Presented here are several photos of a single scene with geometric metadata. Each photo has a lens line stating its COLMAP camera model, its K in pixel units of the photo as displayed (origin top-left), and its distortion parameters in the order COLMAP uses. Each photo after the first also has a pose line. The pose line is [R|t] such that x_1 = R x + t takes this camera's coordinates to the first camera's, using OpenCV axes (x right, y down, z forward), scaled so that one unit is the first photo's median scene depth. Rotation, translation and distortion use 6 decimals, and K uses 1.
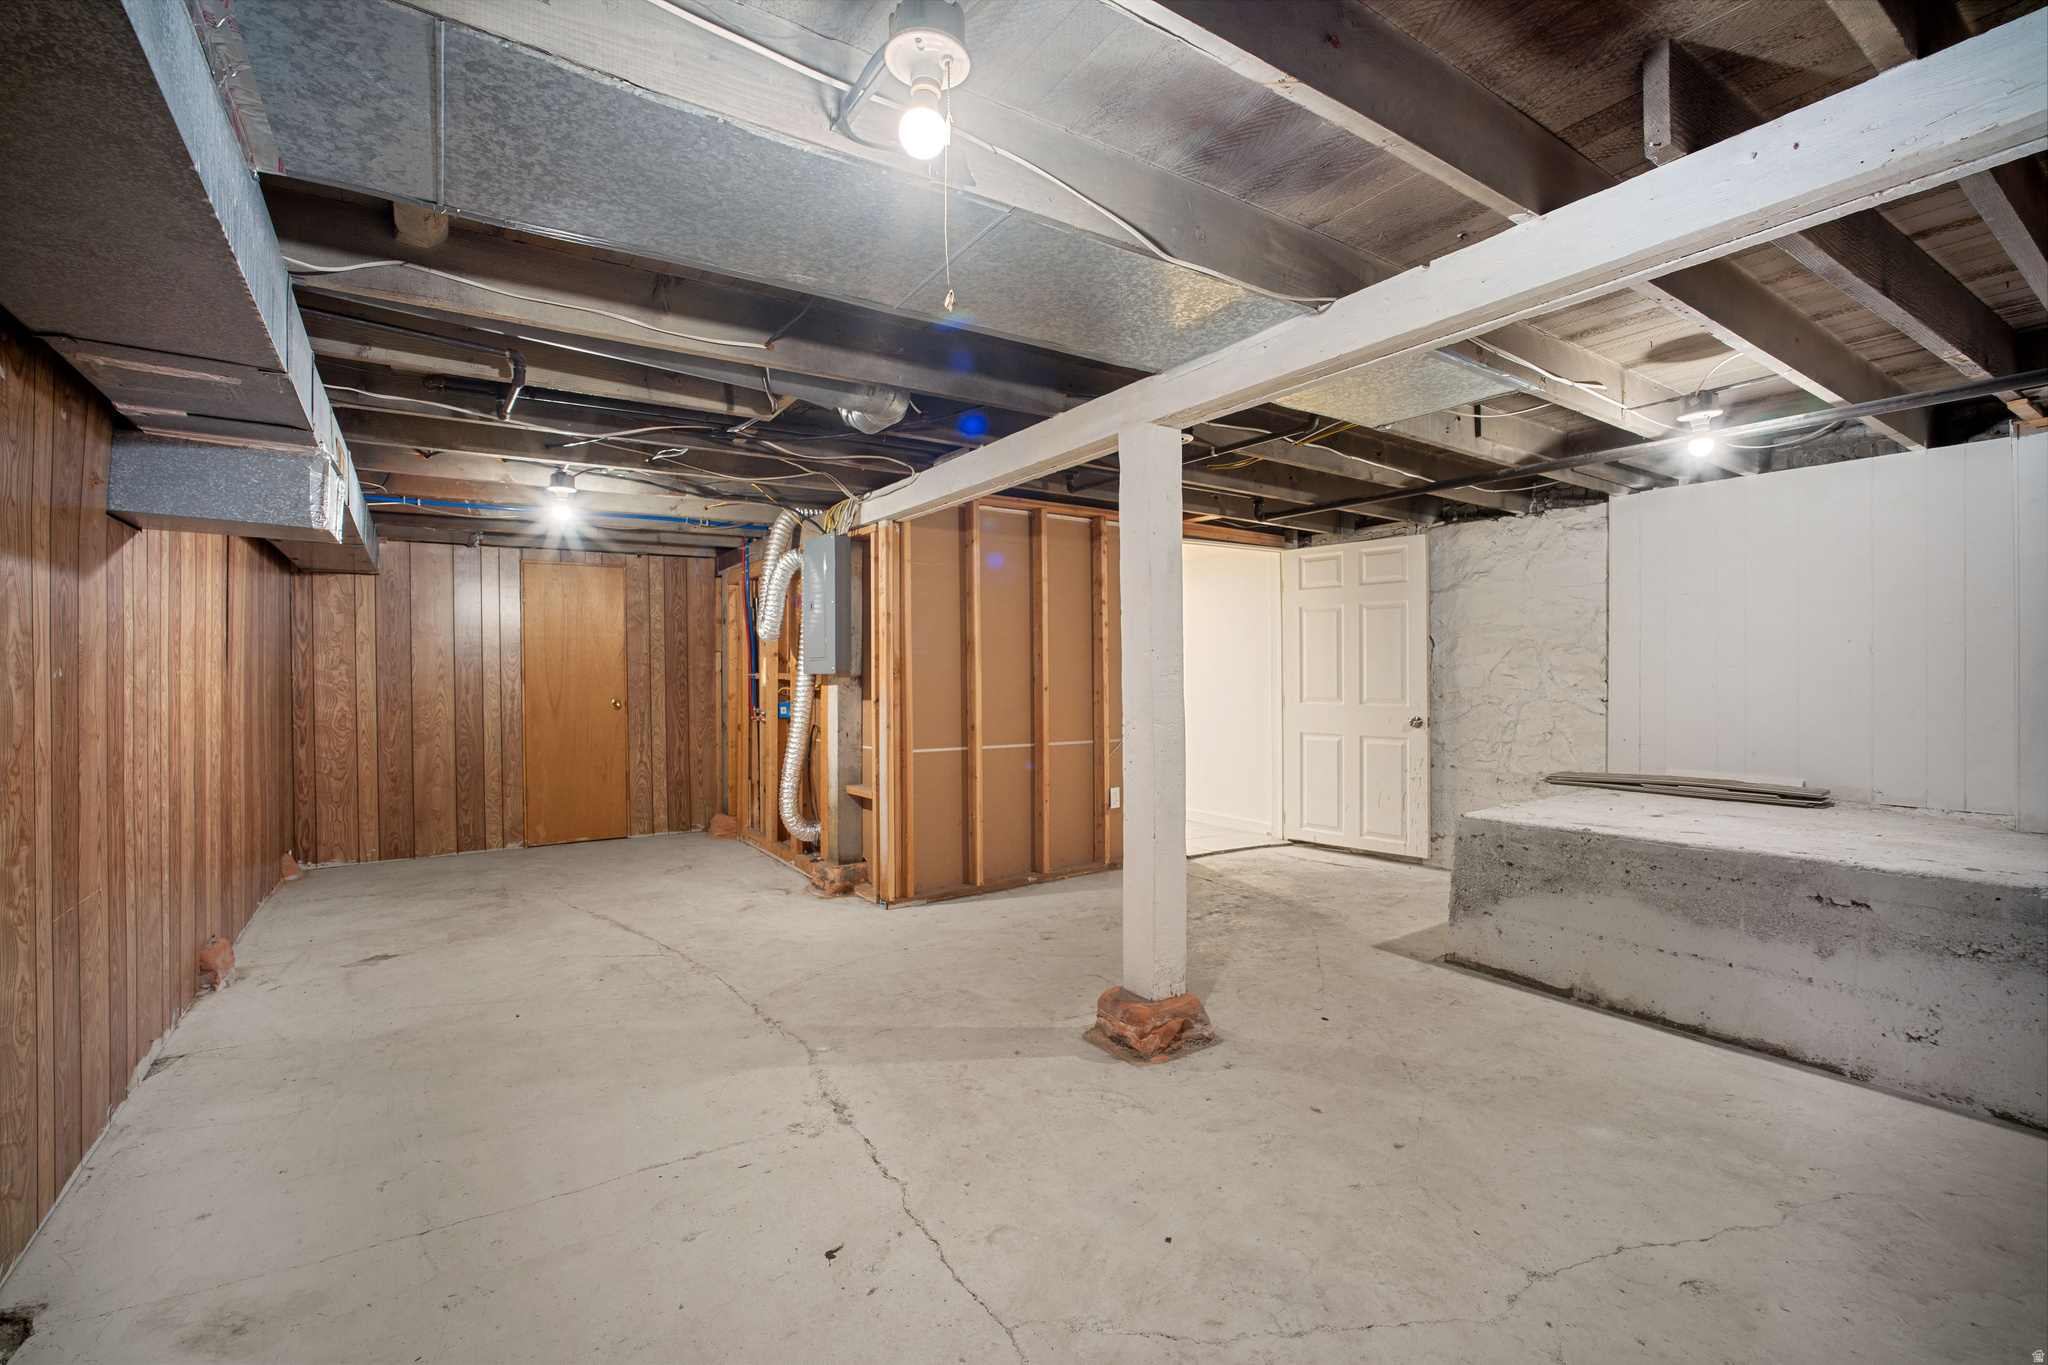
lens RADIAL K [[897.6, 0, 1026.7], [0, 897.6, 676.0], [0, 0, 1]] dist [-0.027619, 0.005650]
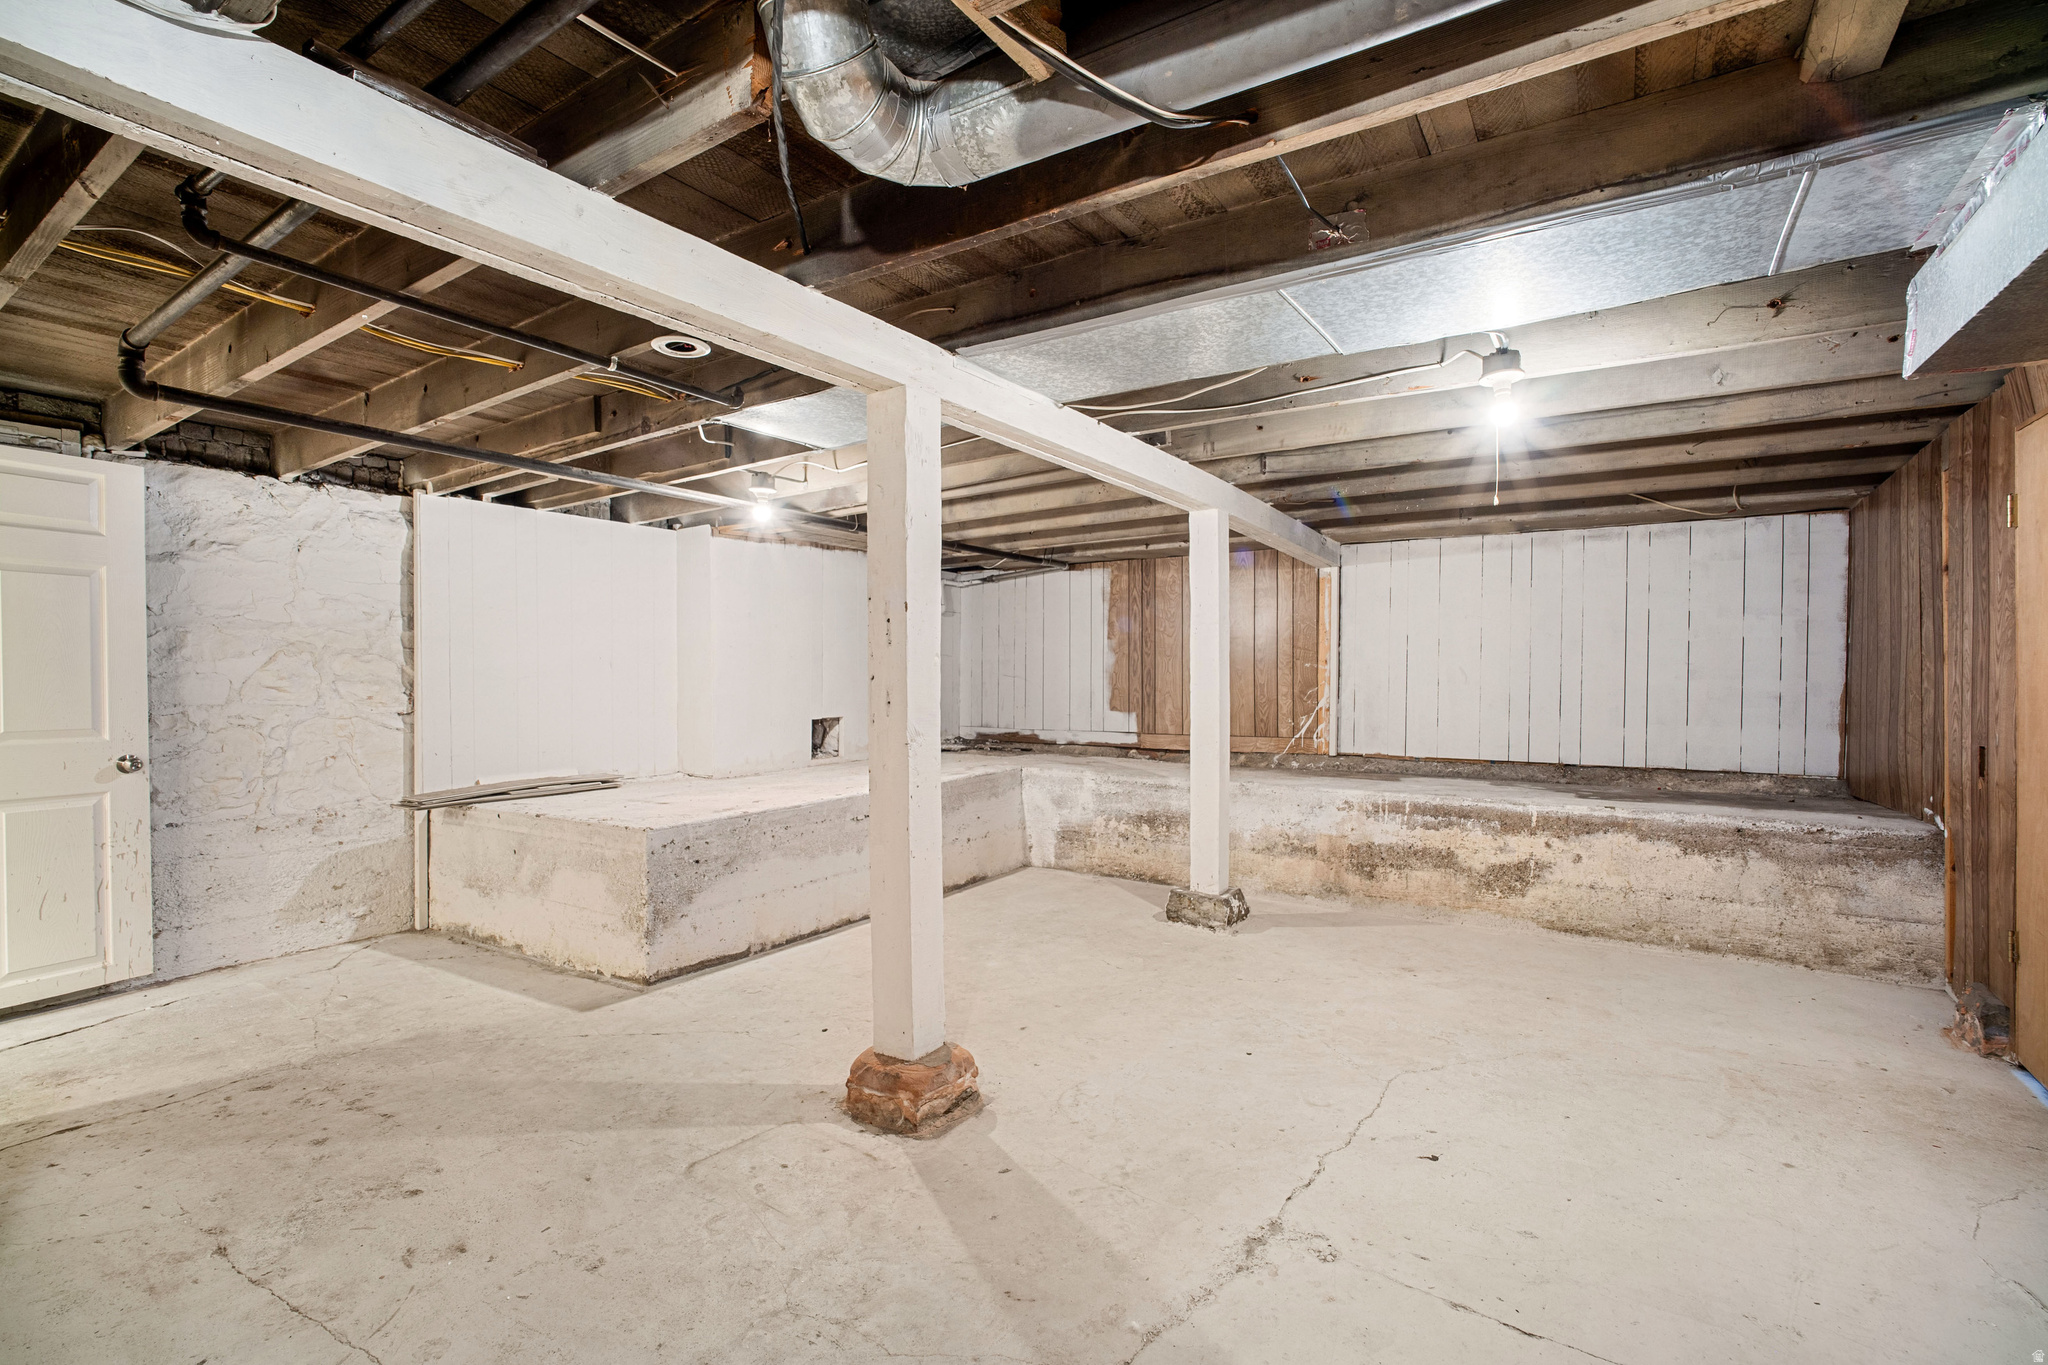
lens RADIAL K [[897.6, 0, 1032.4], [0, 897.6, 681.1], [0, 0, 1]] dist [-0.027619, 0.005650]
pose [[-0.380523, 0.003126, 0.924766, -0.512830], [0.009265, 0.999957, 0.000432, -0.000649], [-0.924725, 0.008733, -0.380536, 0.888730]]
